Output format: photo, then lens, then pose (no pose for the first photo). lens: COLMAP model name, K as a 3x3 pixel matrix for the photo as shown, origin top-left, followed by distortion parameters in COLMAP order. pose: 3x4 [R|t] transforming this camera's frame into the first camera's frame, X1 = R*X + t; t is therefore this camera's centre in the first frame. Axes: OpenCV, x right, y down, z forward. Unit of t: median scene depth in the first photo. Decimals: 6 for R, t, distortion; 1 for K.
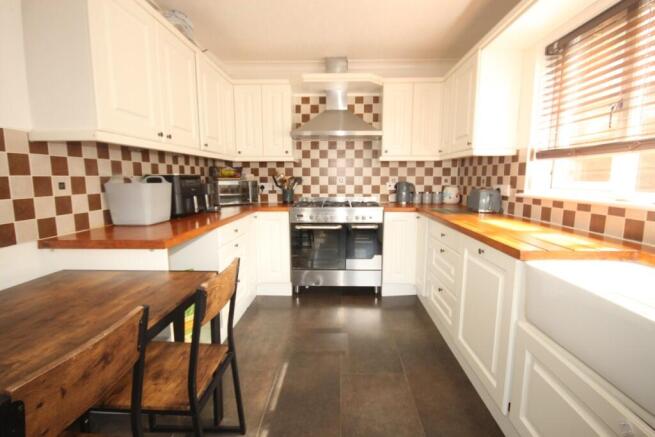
lens RADIAL K [[303.6, 0, 330.4], [0, 303.6, 218.7], [0, 0, 1]] dist [-0.001949, -0.000059]
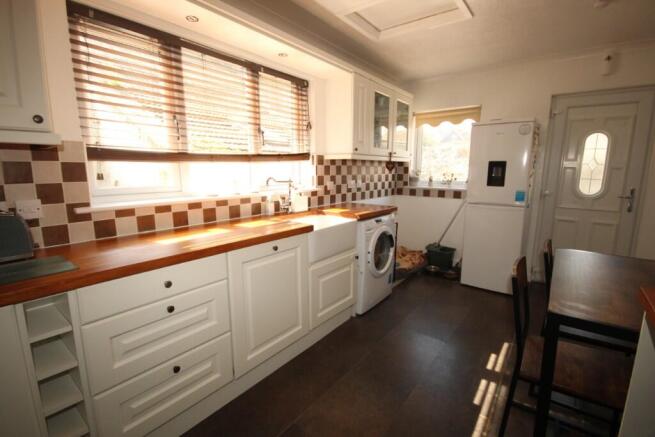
lens RADIAL K [[303.6, 0, 330.4], [0, 303.6, 218.7], [0, 0, 1]] dist [-0.001949, -0.000059]
pose [[-0.813393, -0.100097, 0.573037, -0.270806], [0.074436, 0.959077, 0.273187, -0.256574], [-0.576932, 0.264863, -0.772656, 1.514063]]
